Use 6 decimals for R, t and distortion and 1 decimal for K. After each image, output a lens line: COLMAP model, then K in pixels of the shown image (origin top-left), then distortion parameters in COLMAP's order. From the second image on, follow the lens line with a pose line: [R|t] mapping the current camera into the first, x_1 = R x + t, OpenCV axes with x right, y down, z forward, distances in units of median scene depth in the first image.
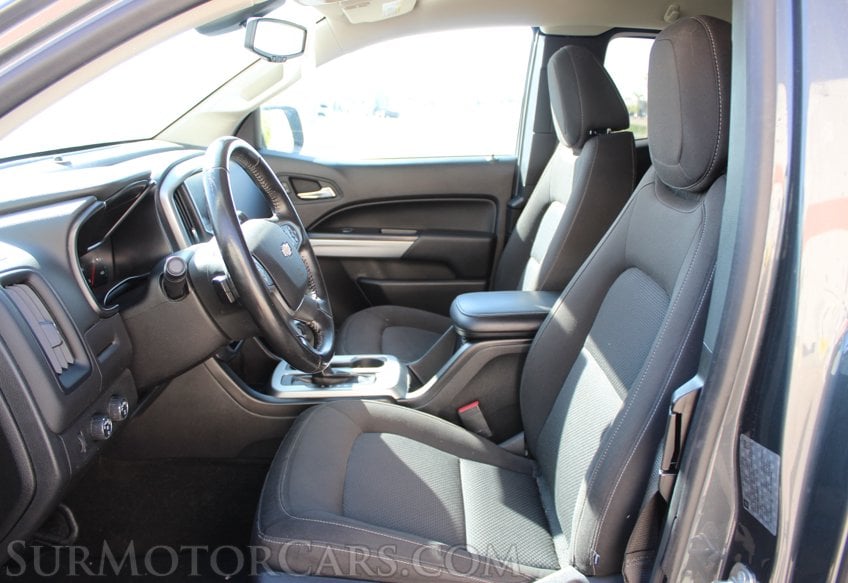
lens RADIAL K [[864.0, 0, 424.0], [0, 864.0, 291.5], [0, 0, 1]] dist [-0.129752, 0.020239]
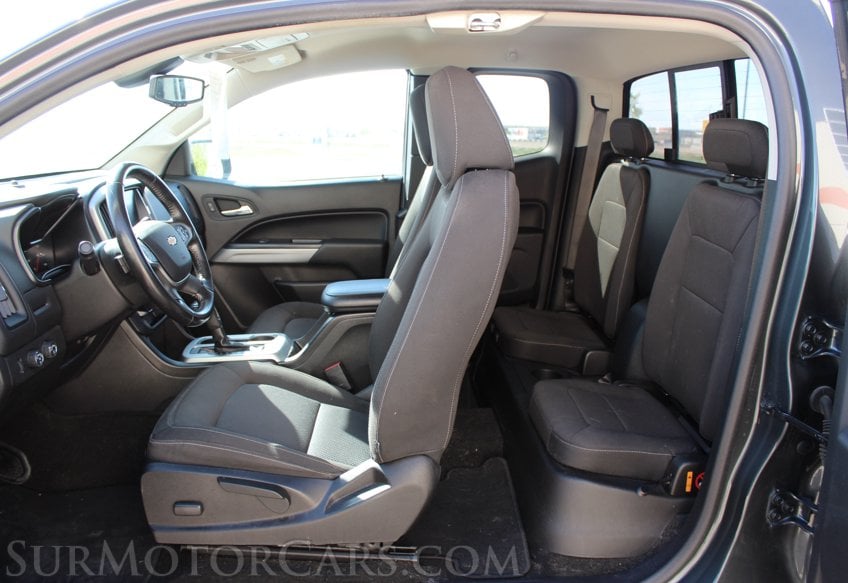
lens RADIAL K [[922.5, 0, 423.3], [0, 922.5, 281.6], [0, 0, 1]] dist [-0.062140, 0.019341]
pose [[0.999547, -0.025649, -0.015727, 0.211473], [0.024731, 0.998123, -0.056027, 0.087432], [0.017134, 0.055613, 0.998305, -0.381638]]
